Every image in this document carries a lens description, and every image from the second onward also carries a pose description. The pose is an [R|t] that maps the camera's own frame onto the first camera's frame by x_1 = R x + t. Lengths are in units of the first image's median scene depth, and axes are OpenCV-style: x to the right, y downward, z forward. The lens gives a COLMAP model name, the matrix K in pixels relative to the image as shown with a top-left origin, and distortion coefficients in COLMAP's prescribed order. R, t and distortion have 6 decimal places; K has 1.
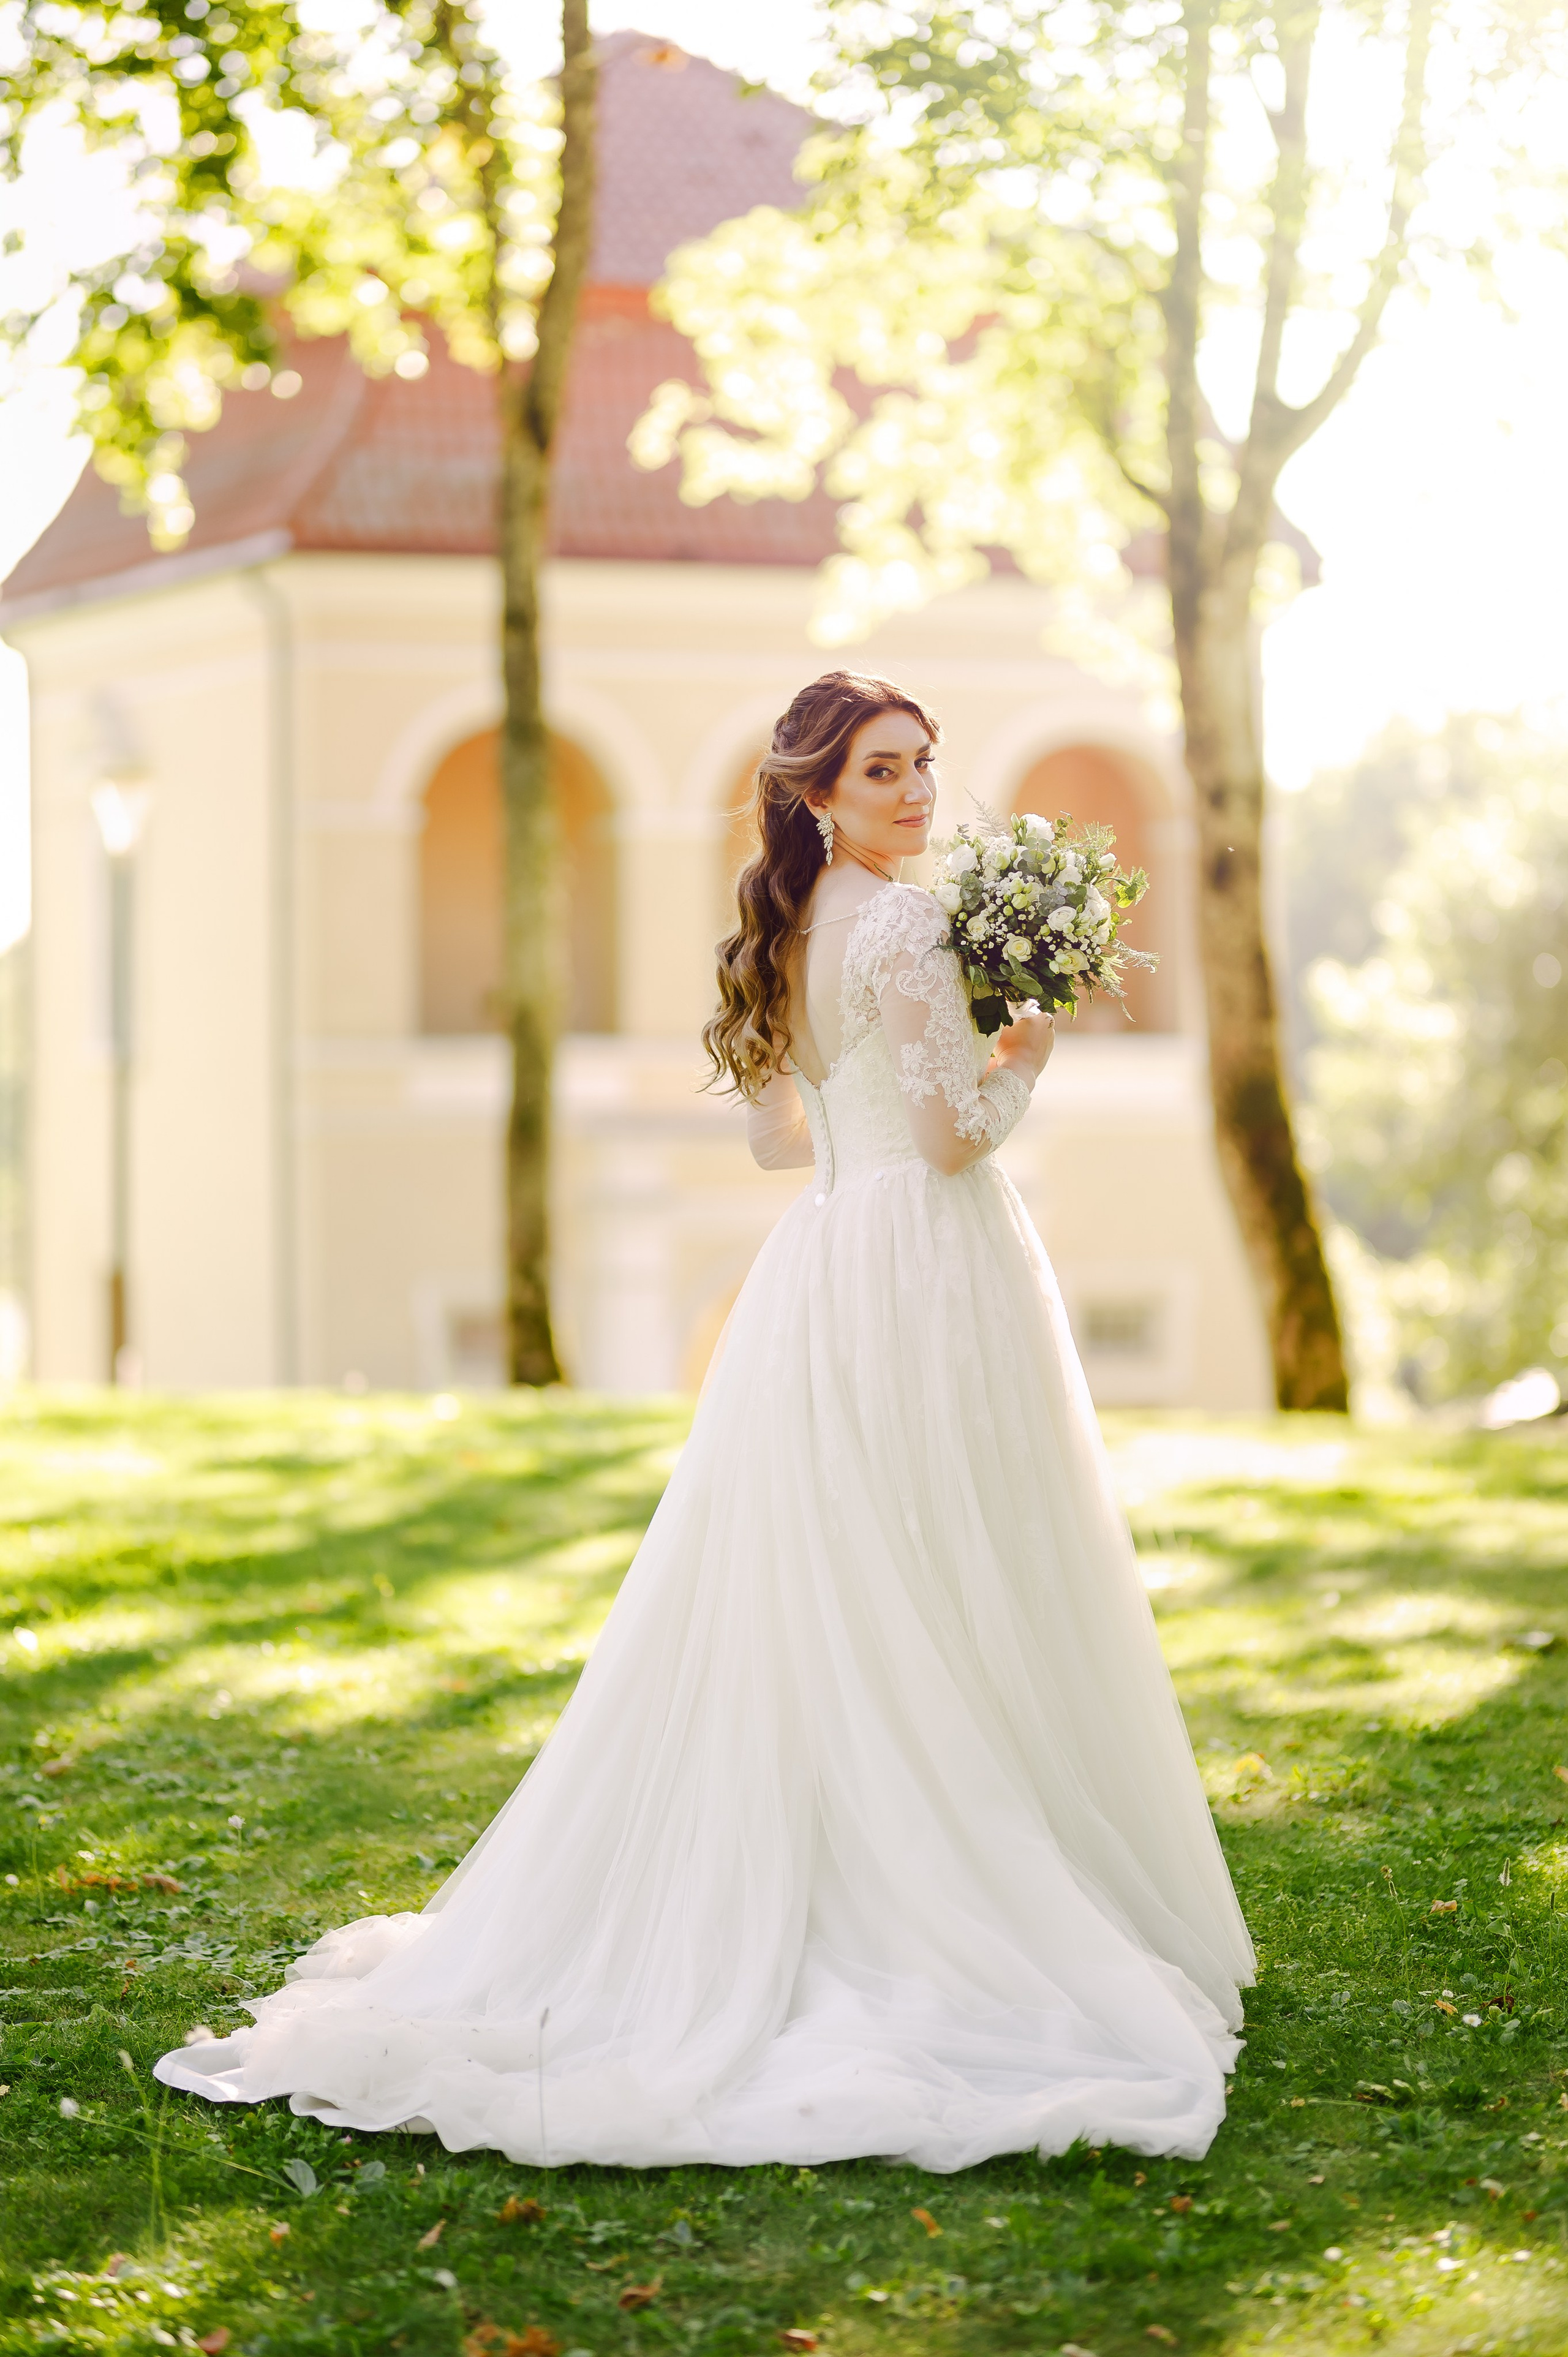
lens RADIAL K [[5774.0, 0, 784.0], [0, 5774.0, 1178.5], [0, 0, 1]] dist [-0.029778, 0.466539]
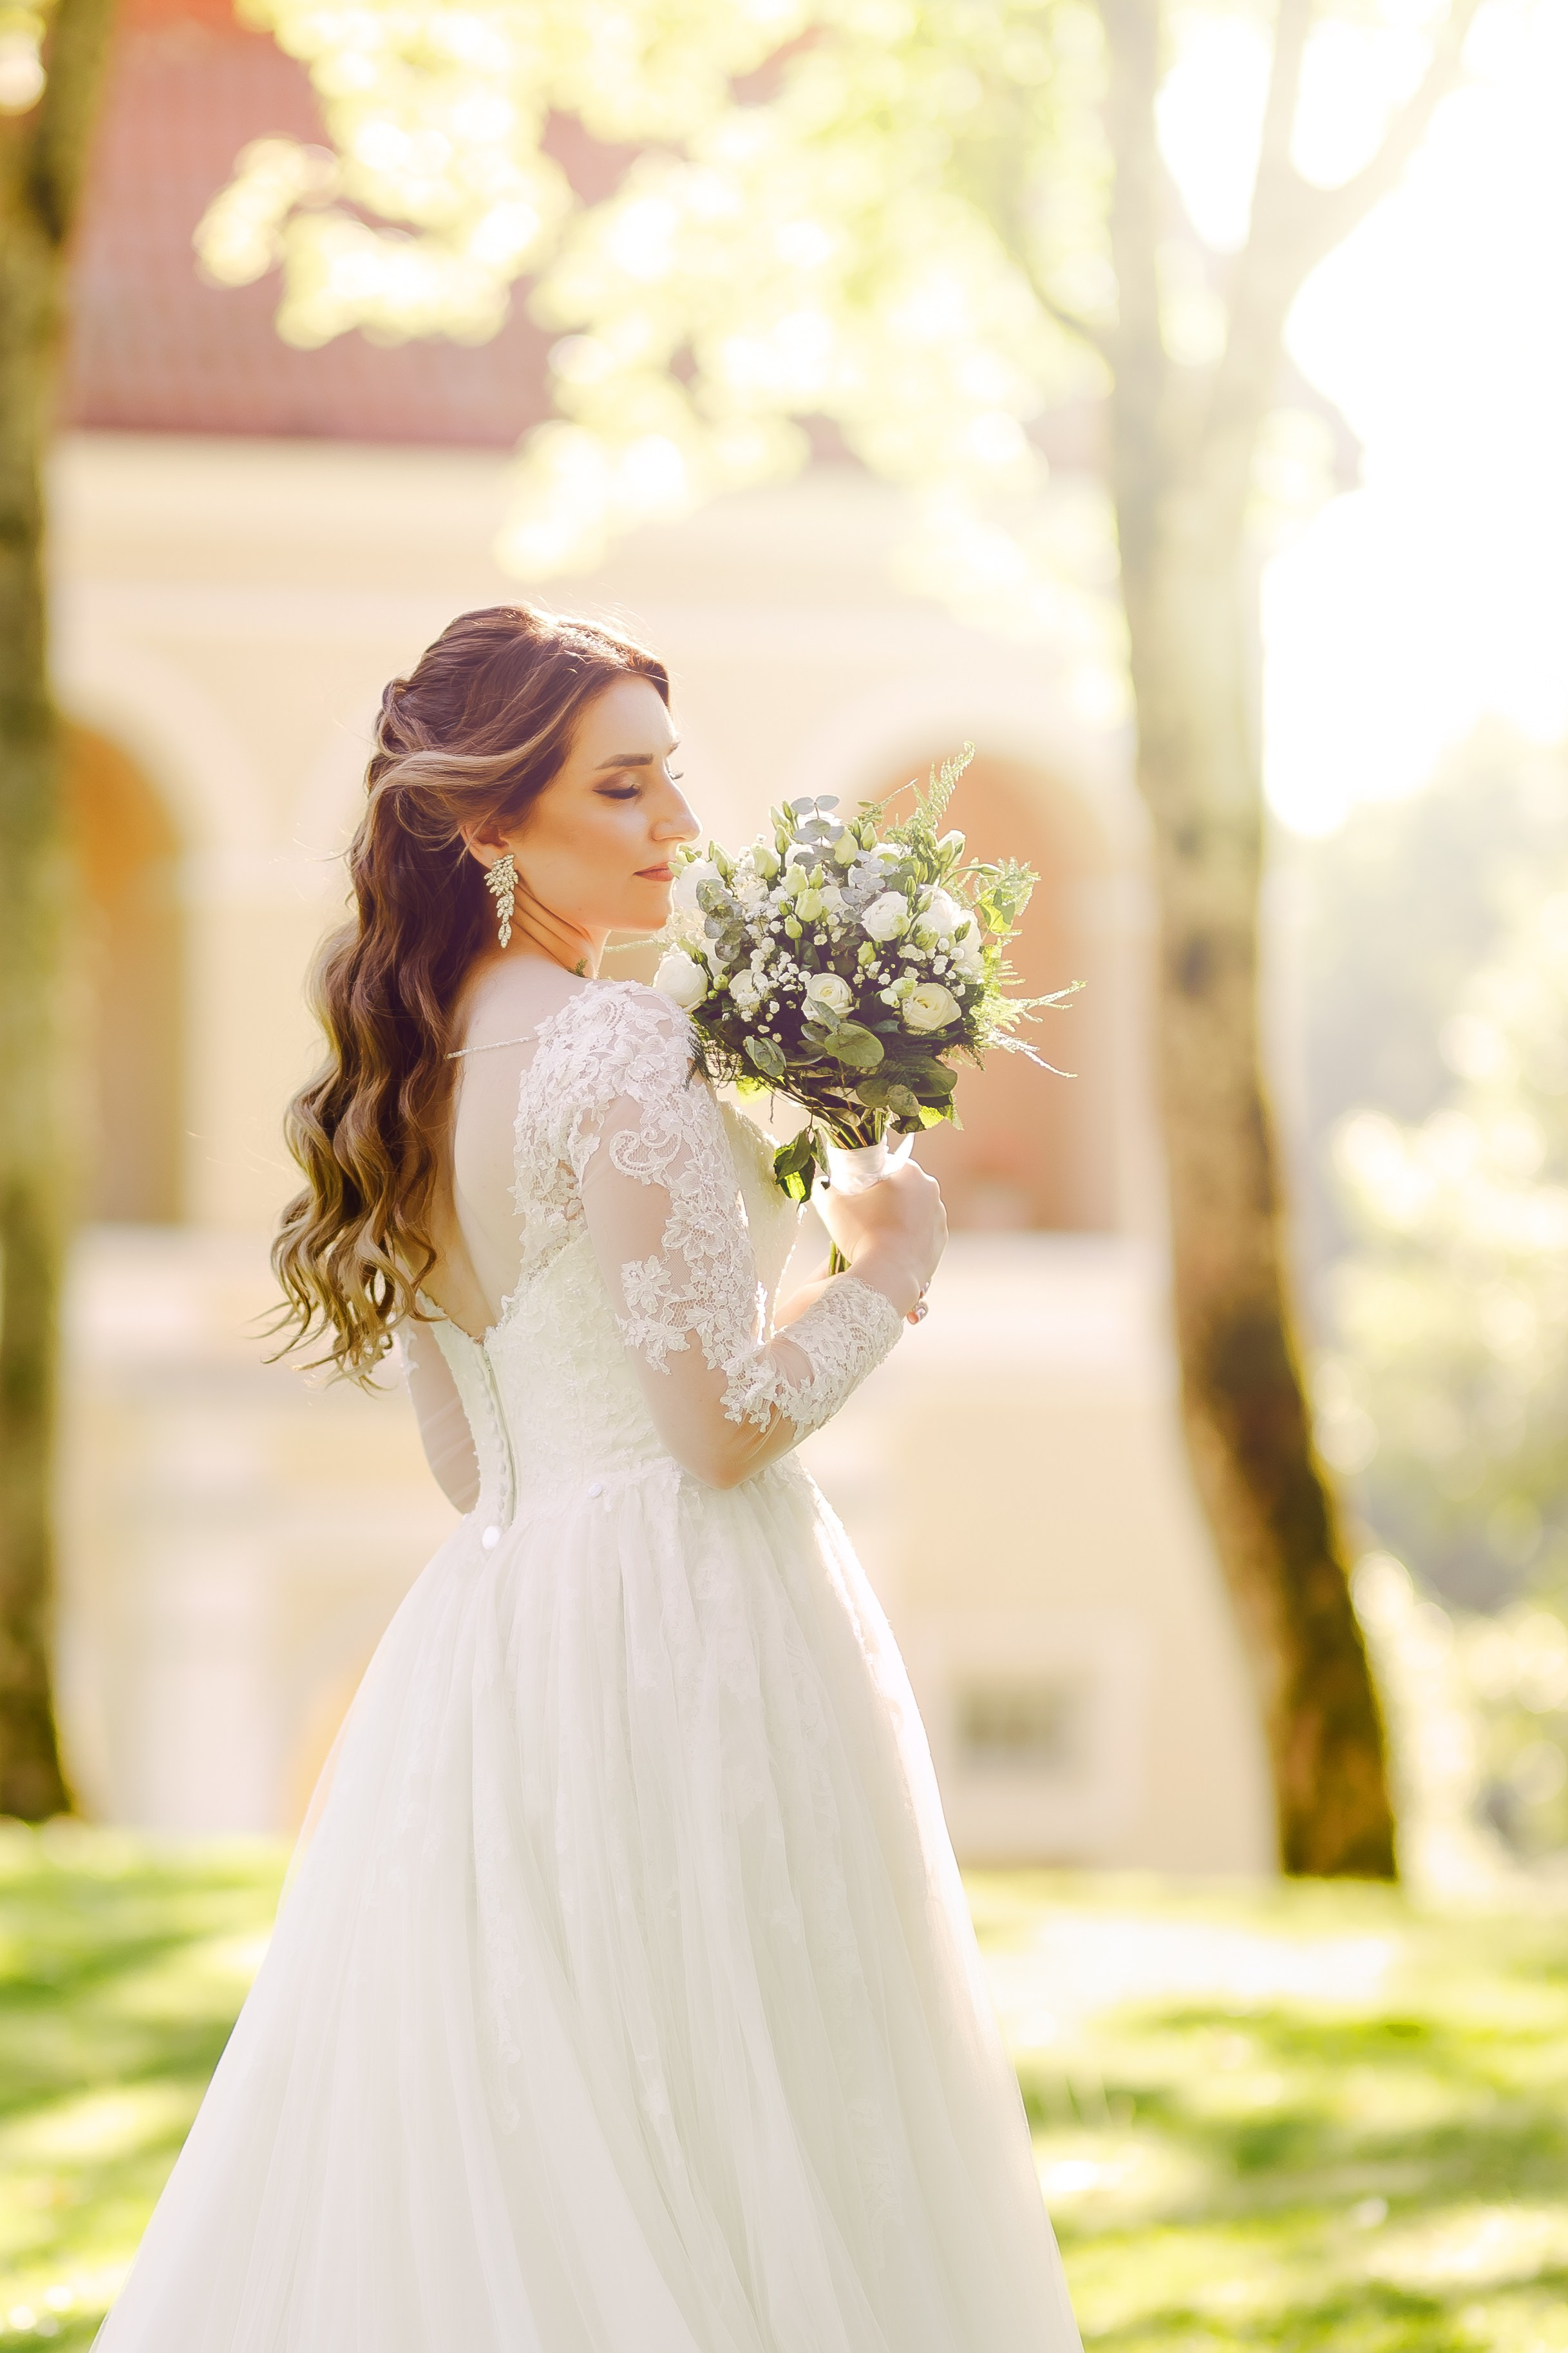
lens RADIAL K [[5763.5, 0, 784.0], [0, 5763.5, 1176.5], [0, 0, 1]] dist [-0.029778, 0.466539]
pose [[0.999943, 0.009989, 0.003653, 0.031769], [-0.009909, 0.999723, -0.021333, -0.018526], [-0.003865, 0.021295, 0.999766, 0.409140]]
